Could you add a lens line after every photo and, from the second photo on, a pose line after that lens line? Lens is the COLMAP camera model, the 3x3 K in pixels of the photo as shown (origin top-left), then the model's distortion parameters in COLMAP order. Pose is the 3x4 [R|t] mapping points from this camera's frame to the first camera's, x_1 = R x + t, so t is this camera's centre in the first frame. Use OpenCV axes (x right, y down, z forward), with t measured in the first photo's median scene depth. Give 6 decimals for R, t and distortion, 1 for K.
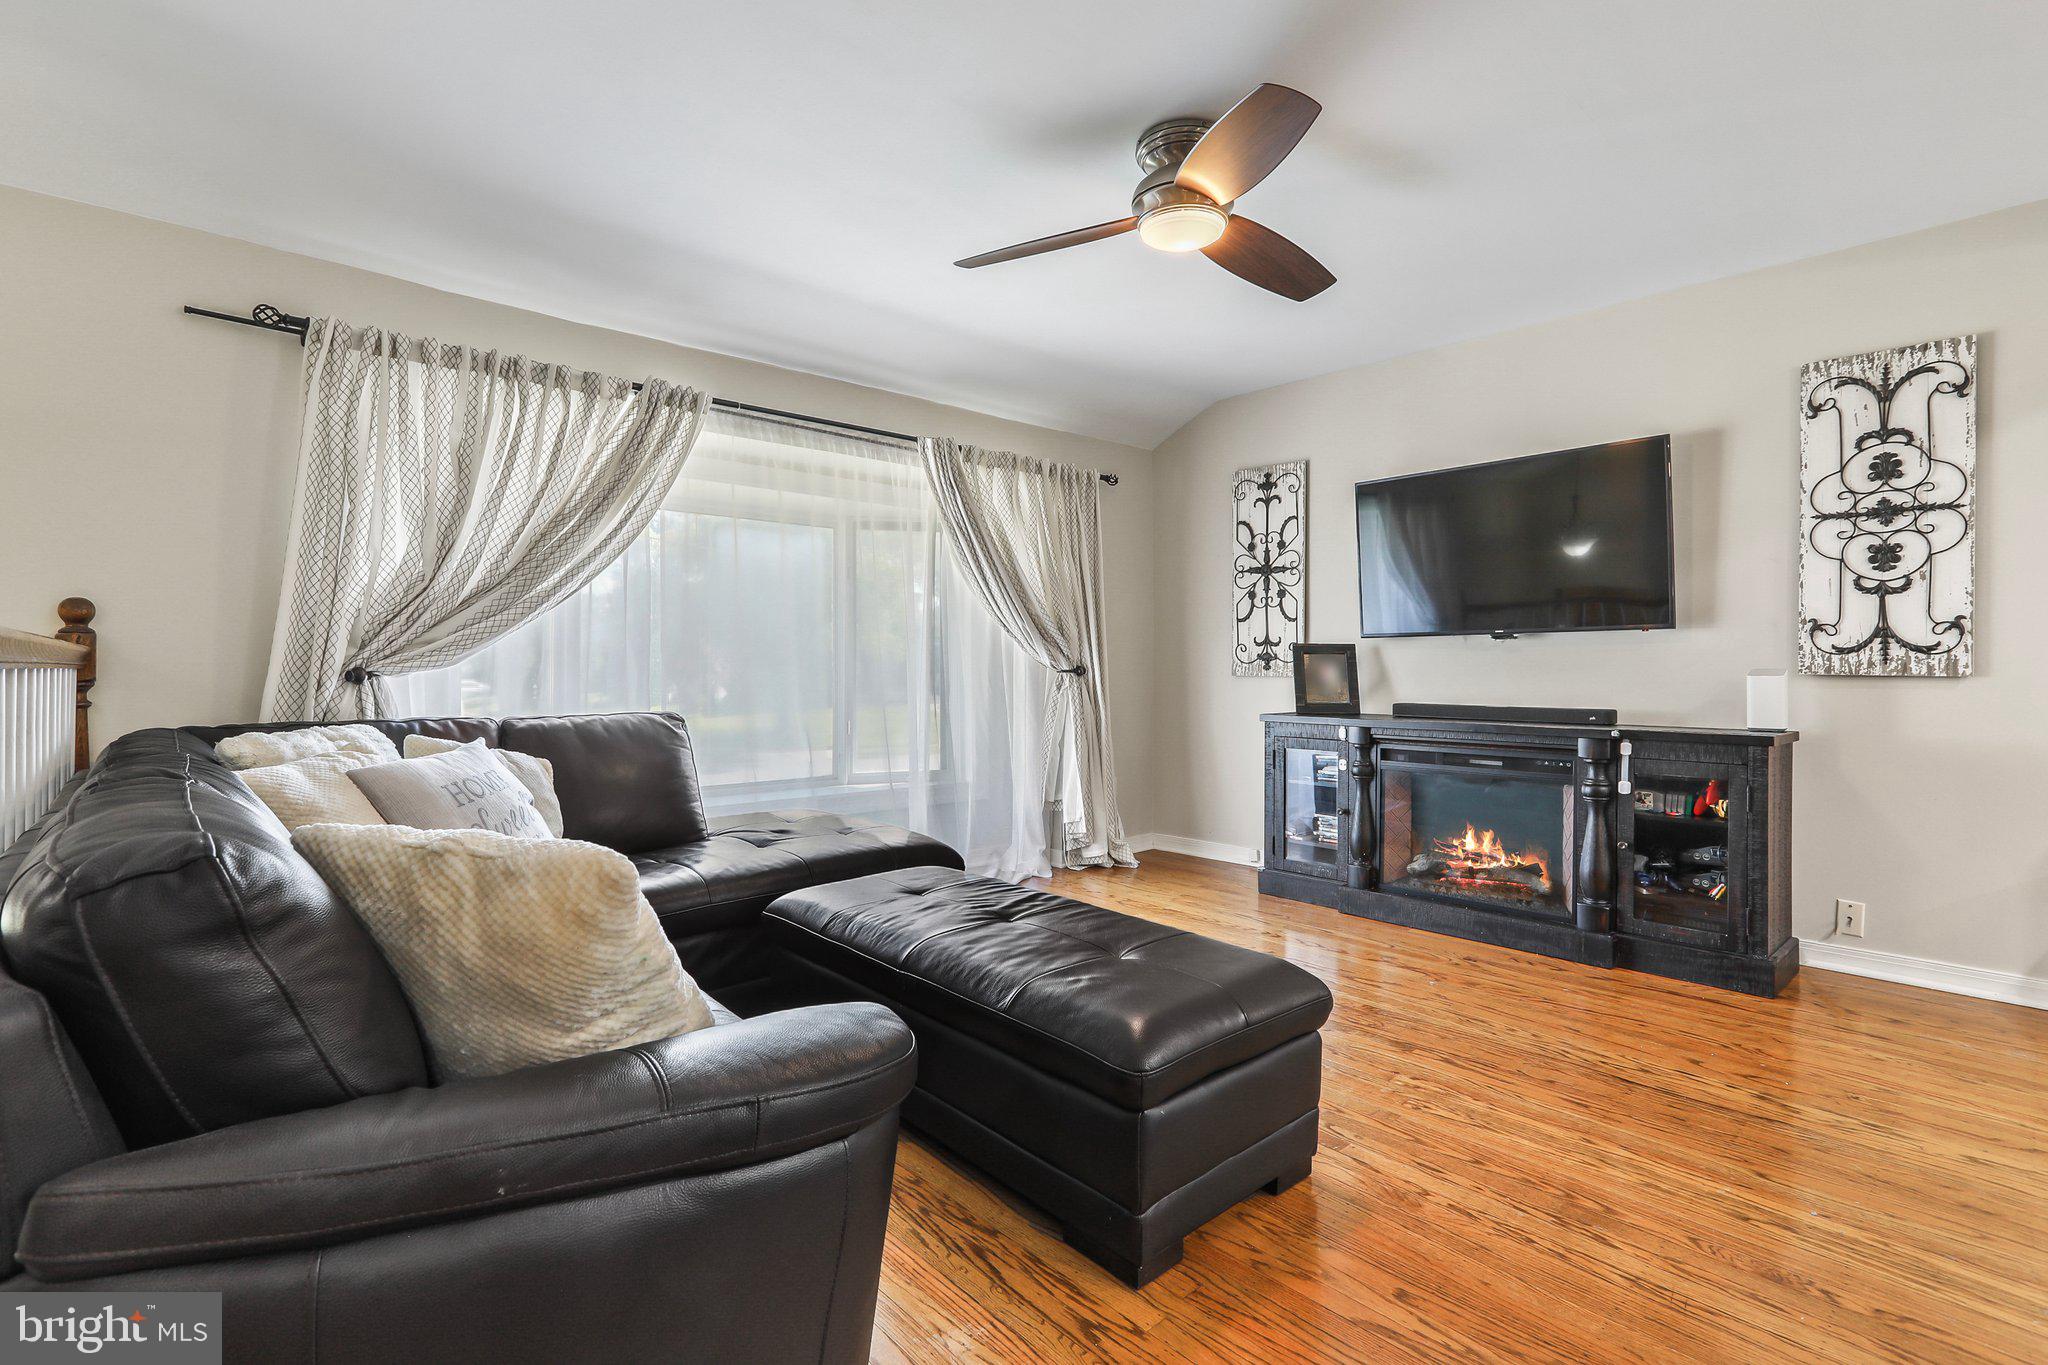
lens RADIAL K [[932.6, 0, 1016.0], [0, 932.6, 666.0], [0, 0, 1]] dist [-0.014532, 0.000629]
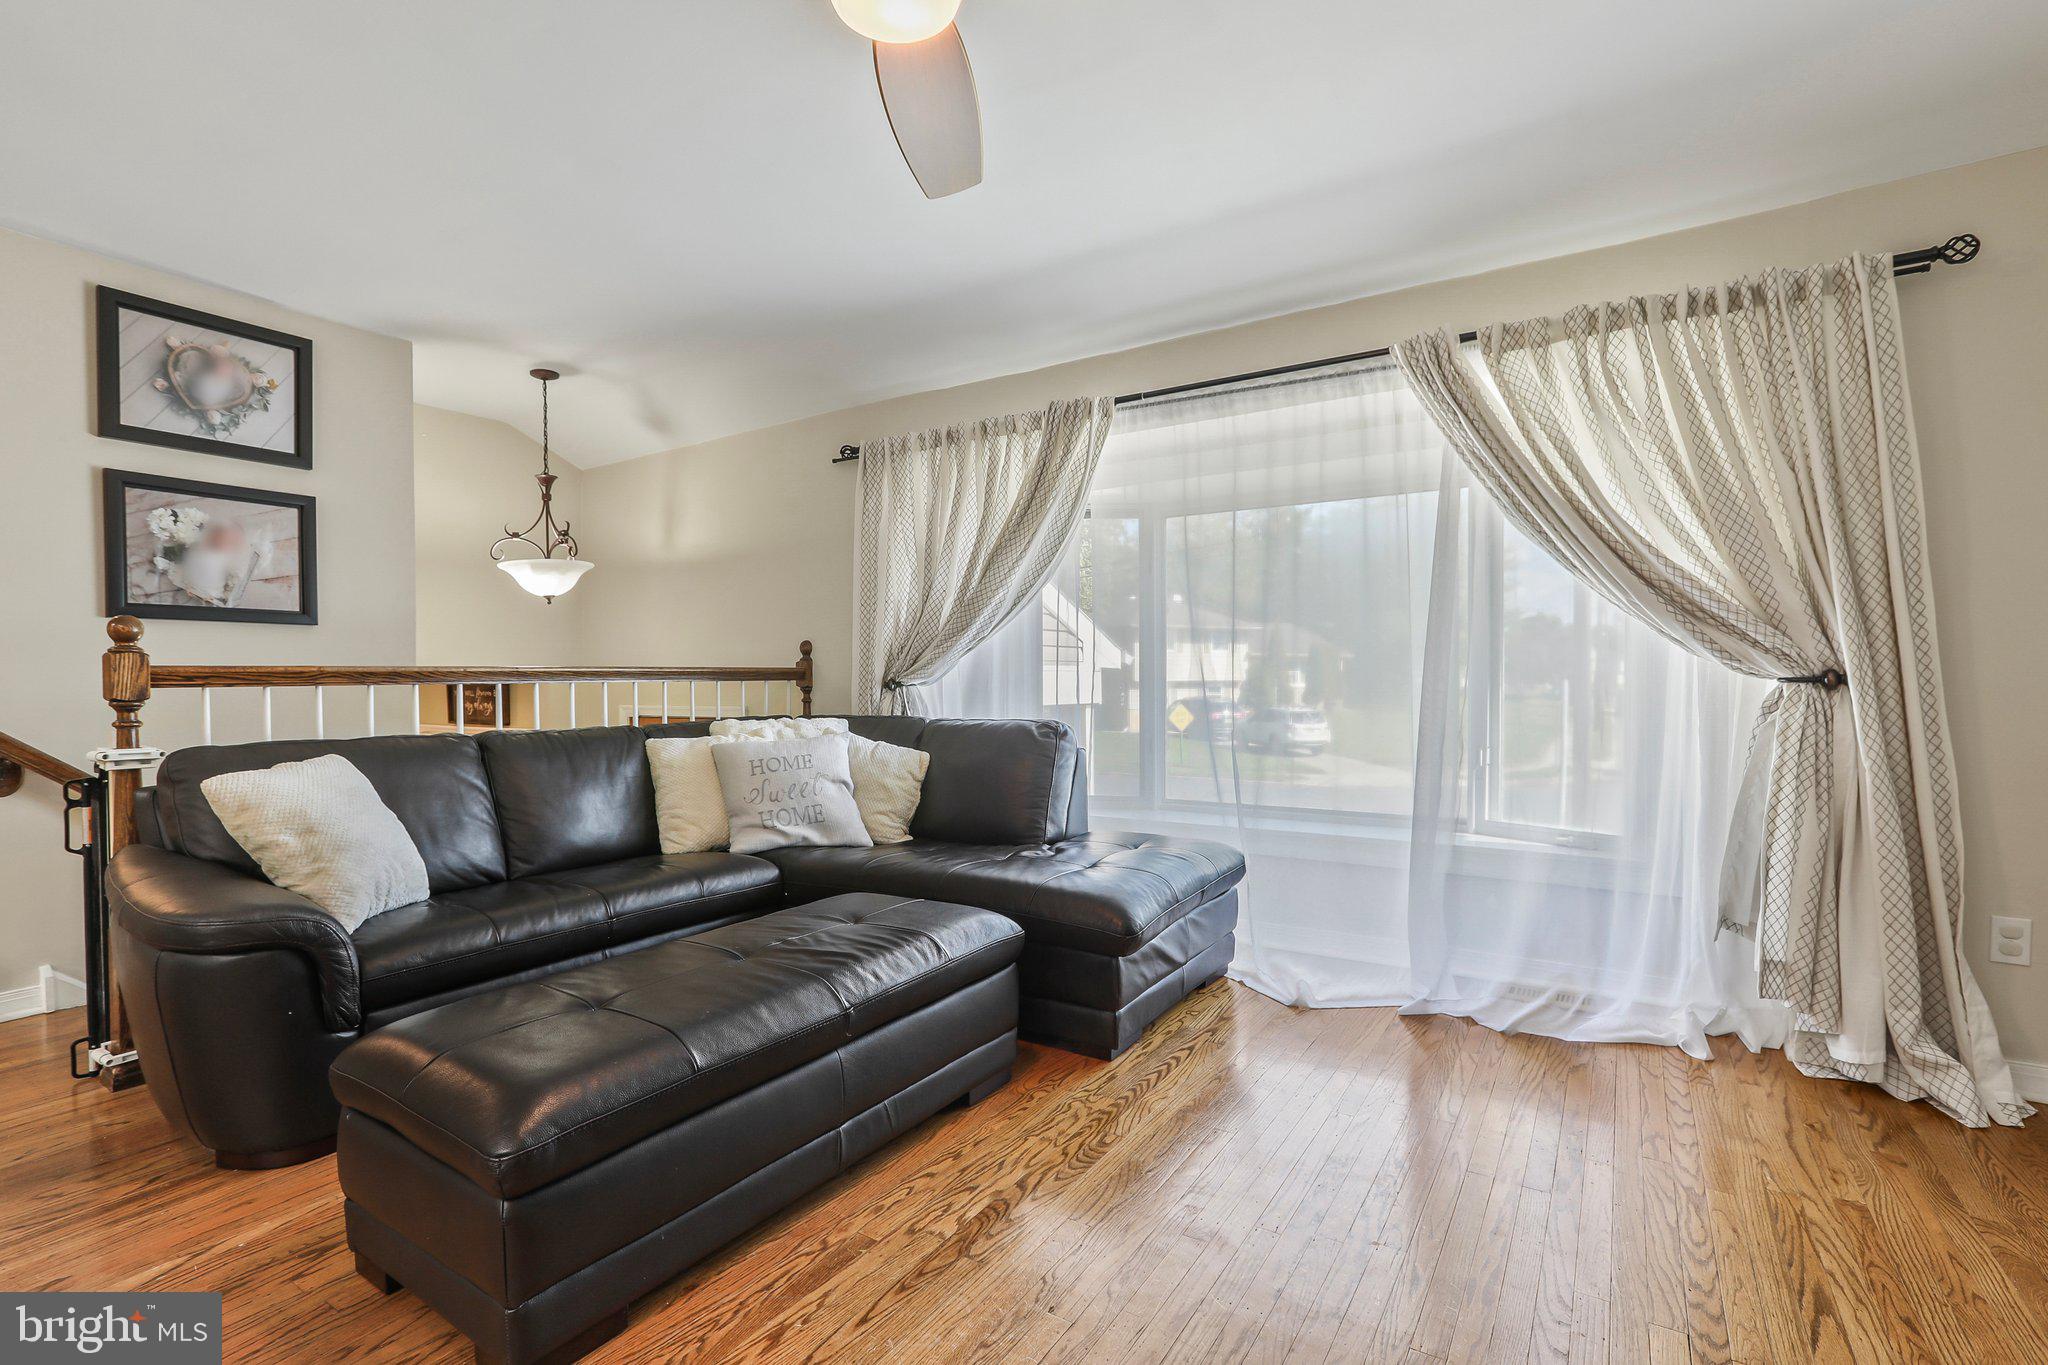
lens RADIAL K [[936.5, 0, 1023.6], [0, 936.5, 697.8], [0, 0, 1]] dist [-0.048832, 0.021399]
pose [[0.274110, 0.018410, -0.961522, 0.697582], [0.010125, 0.999706, 0.022027, 0.000541], [0.961645, -0.015773, 0.273843, 0.763425]]
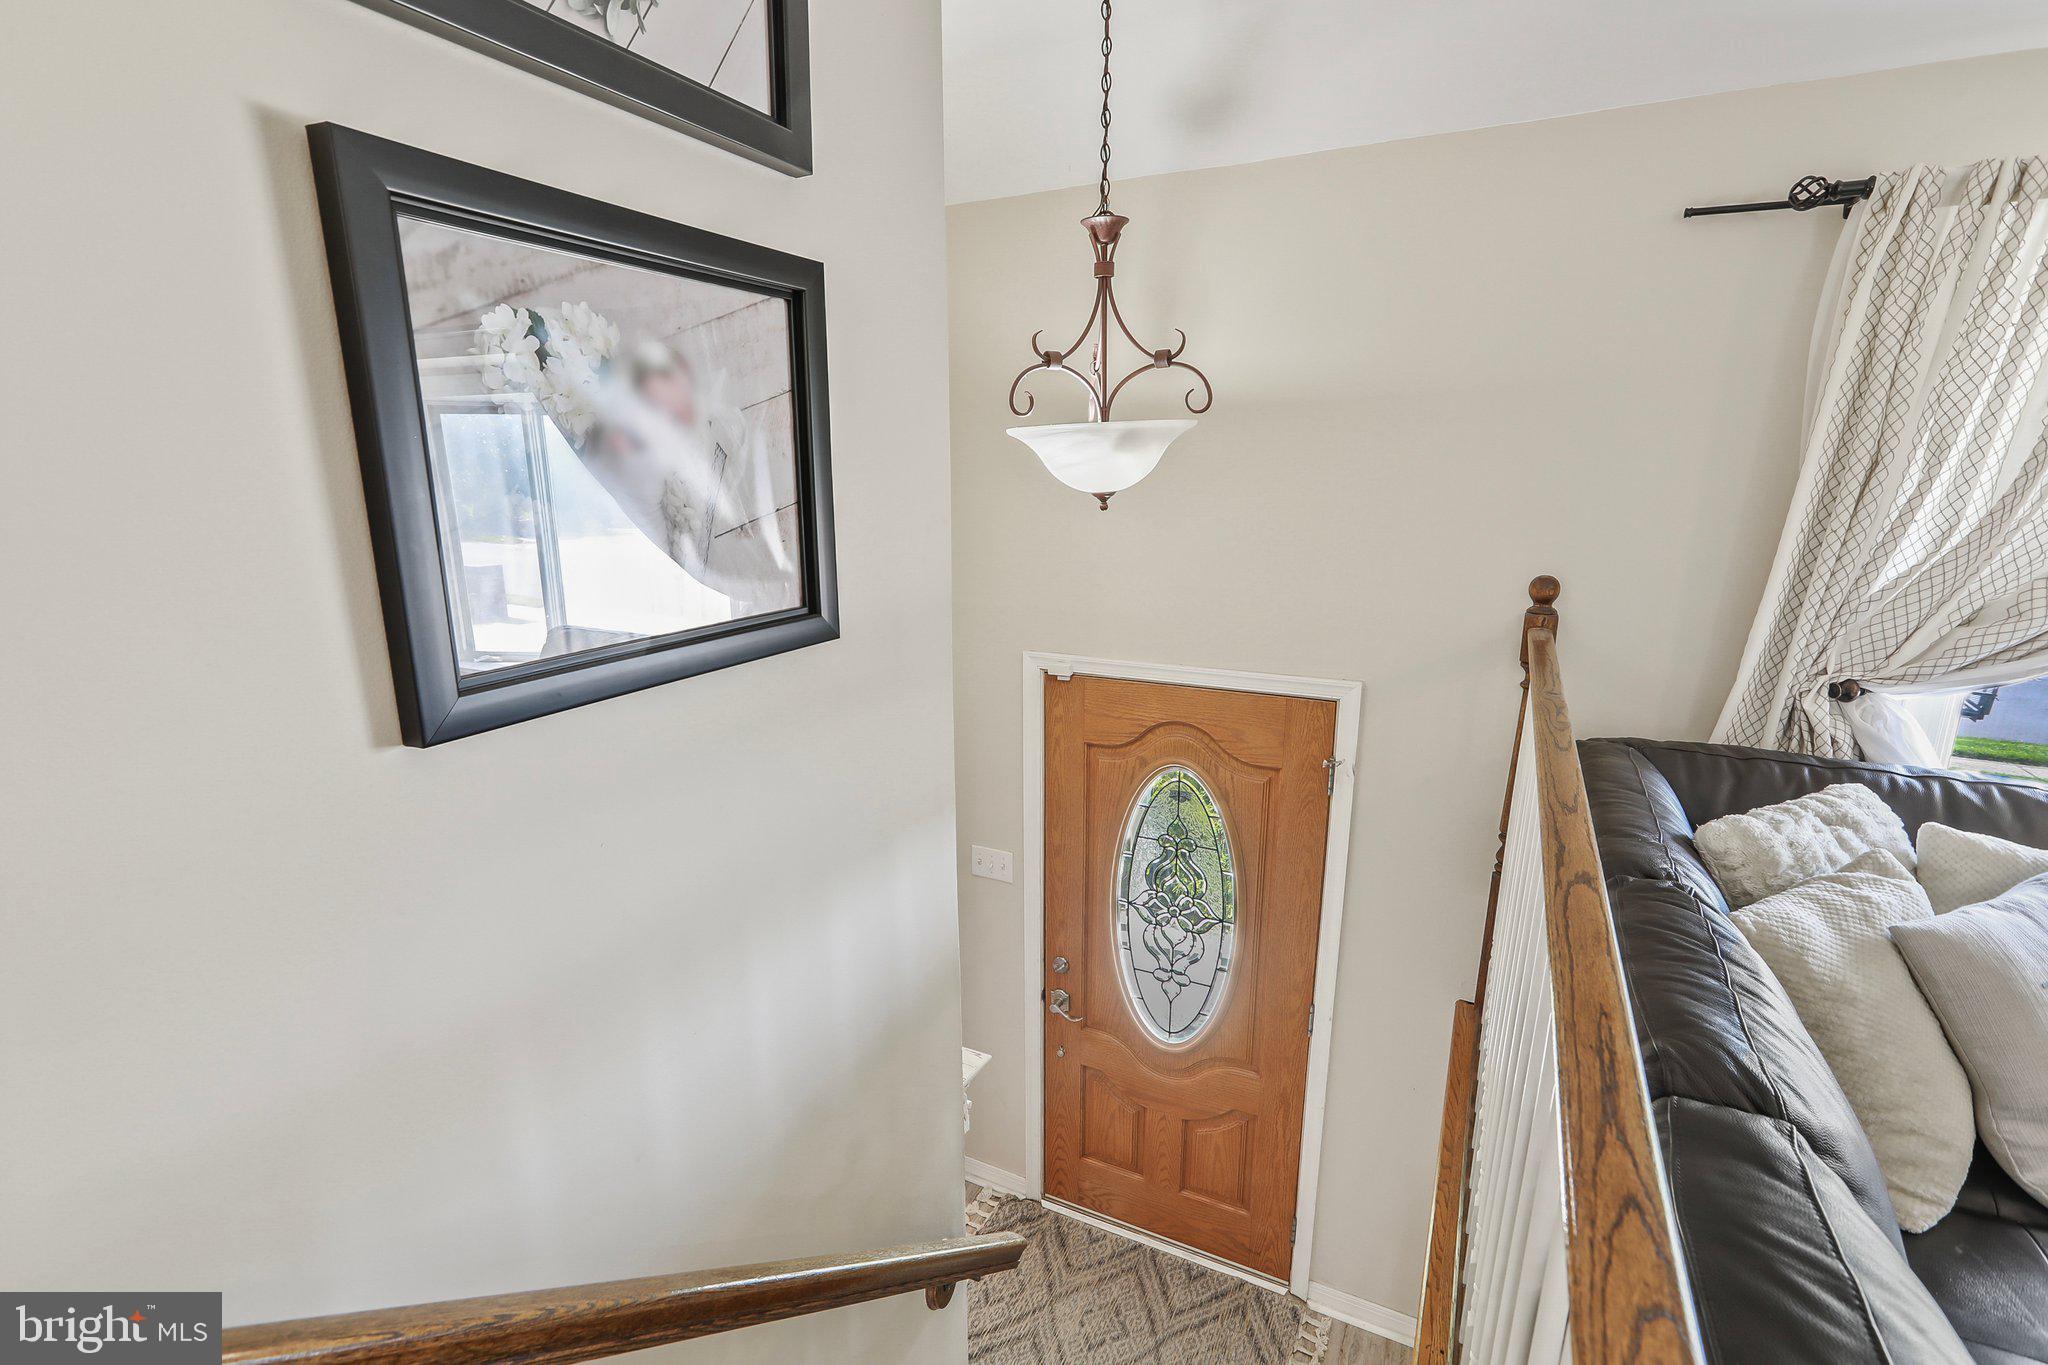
lens RADIAL K [[971.1, 0, 1034.1], [0, 971.1, 703.1], [0, 0, 1]] dist [-0.041611, 0.025008]
pose [[0.372305, 0.225572, -0.900281, -0.251295], [0.003385, 0.969679, 0.244360, -0.160186], [0.928104, -0.094024, 0.360252, 0.121664]]
